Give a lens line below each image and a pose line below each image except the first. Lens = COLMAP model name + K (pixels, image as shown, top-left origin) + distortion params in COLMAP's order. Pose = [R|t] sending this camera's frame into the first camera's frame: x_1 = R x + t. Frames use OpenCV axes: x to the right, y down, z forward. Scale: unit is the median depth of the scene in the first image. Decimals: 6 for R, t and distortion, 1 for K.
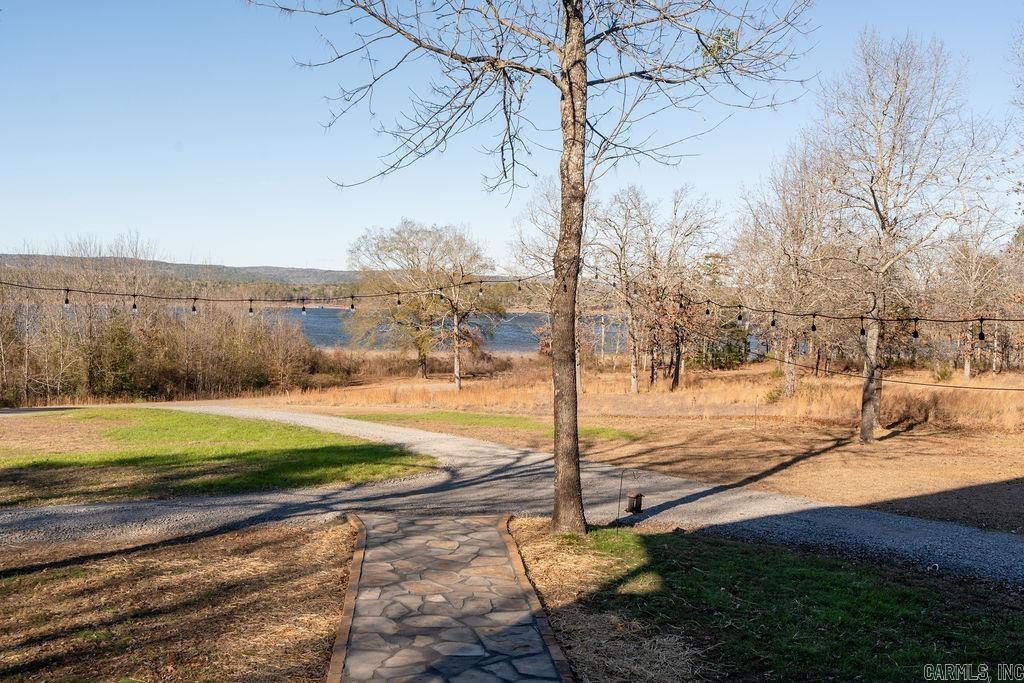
lens RADIAL K [[1023.4, 0, 512.0], [0, 1023.4, 341.5], [0, 0, 1]] dist [0.002344, 0.007577]
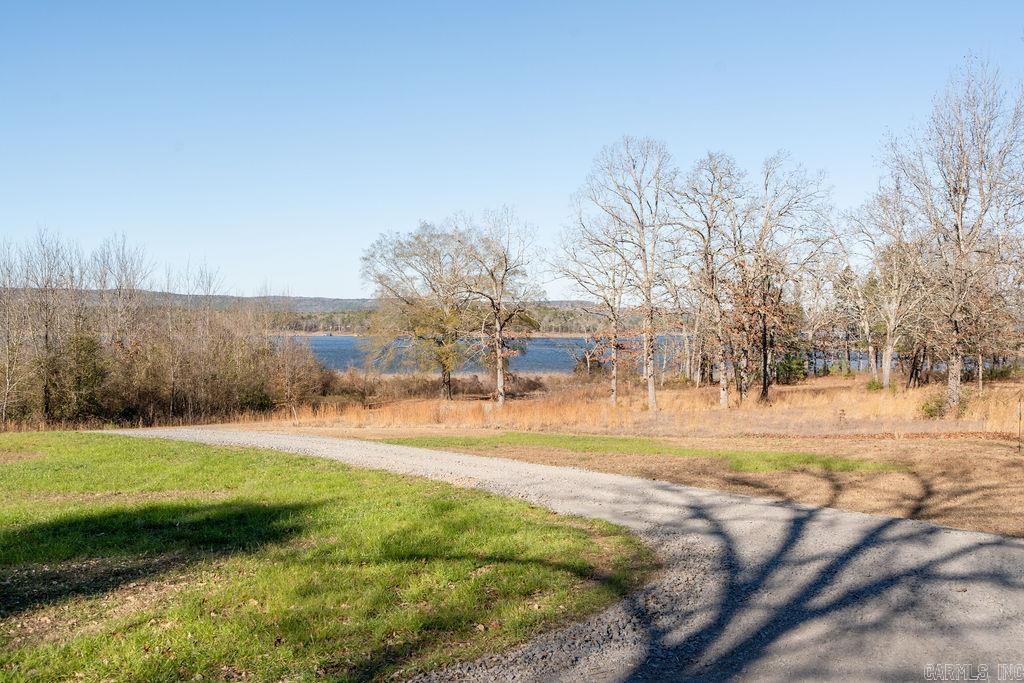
lens RADIAL K [[1033.2, 0, 509.0], [0, 1033.2, 375.1], [0, 0, 1]] dist [0.005306, 0.000985]
pose [[0.999793, -0.015636, -0.013004, -0.038901], [0.015746, 0.999840, 0.008443, 0.014393], [0.012870, -0.008646, 0.999880, 0.183549]]
